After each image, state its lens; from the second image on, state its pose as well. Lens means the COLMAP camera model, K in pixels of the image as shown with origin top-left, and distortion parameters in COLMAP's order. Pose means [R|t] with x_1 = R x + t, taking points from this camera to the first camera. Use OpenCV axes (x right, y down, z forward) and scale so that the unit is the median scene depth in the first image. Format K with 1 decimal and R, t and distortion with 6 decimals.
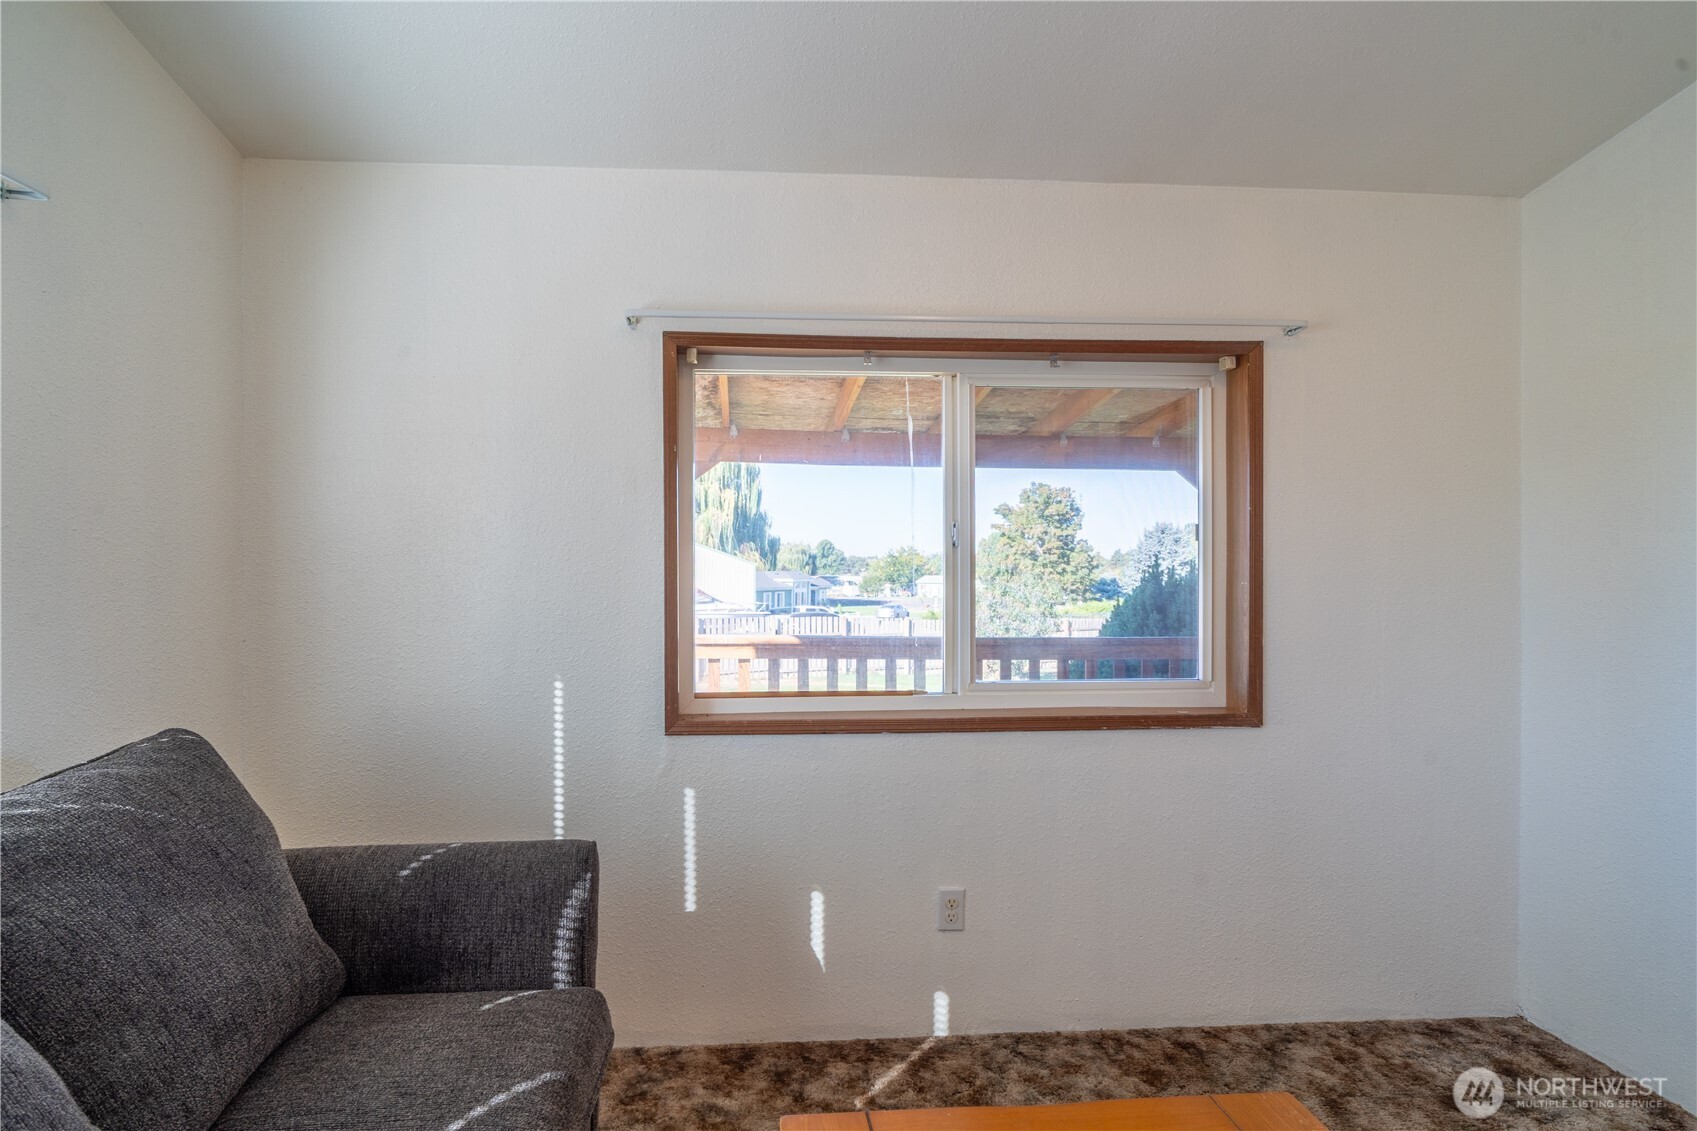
lens RADIAL K [[896.1, 0, 848.5], [0, 896.1, 565.5], [0, 0, 1]] dist [-0.004886, -0.000159]
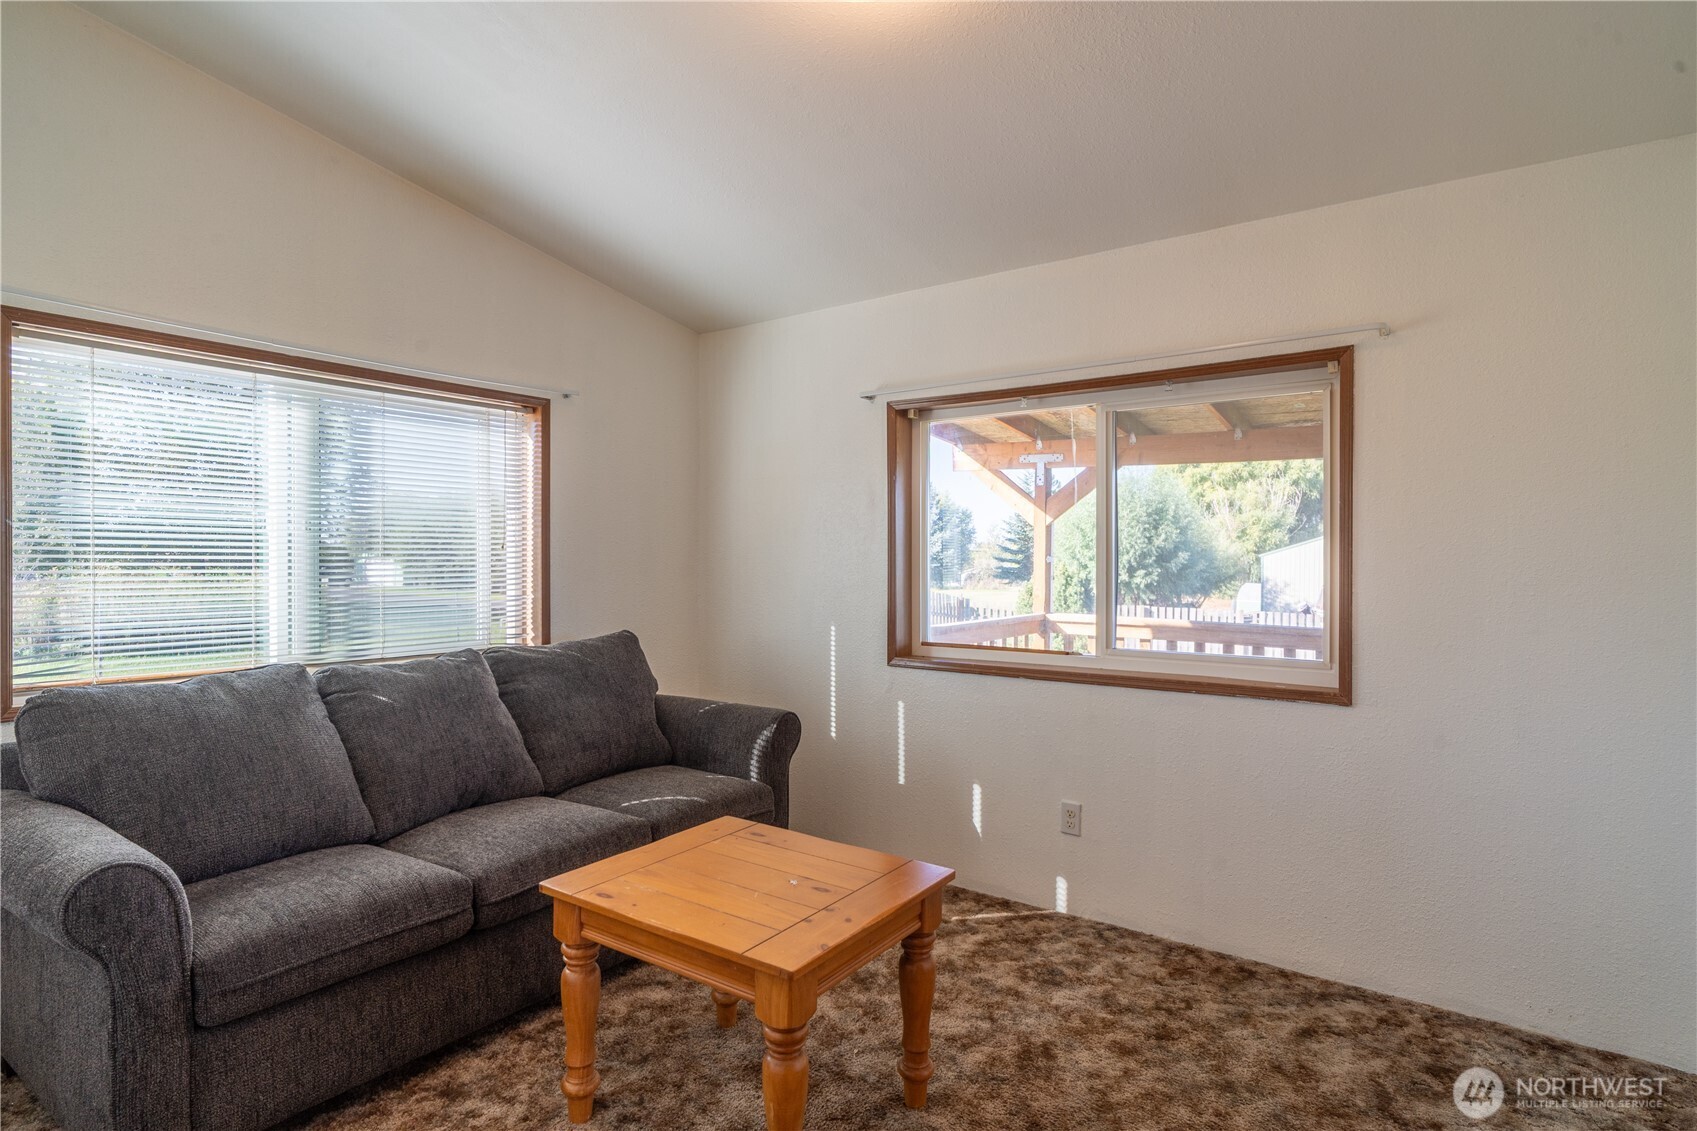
lens RADIAL K [[871.4, 0, 856.0], [0, 871.4, 559.4], [0, 0, 1]] dist [0.000269, -0.000731]
pose [[0.776023, 0.005178, -0.630683, 0.683353], [-0.003699, 0.999986, 0.003657, 0.003414], [0.630693, -0.000505, 0.776032, -0.187289]]
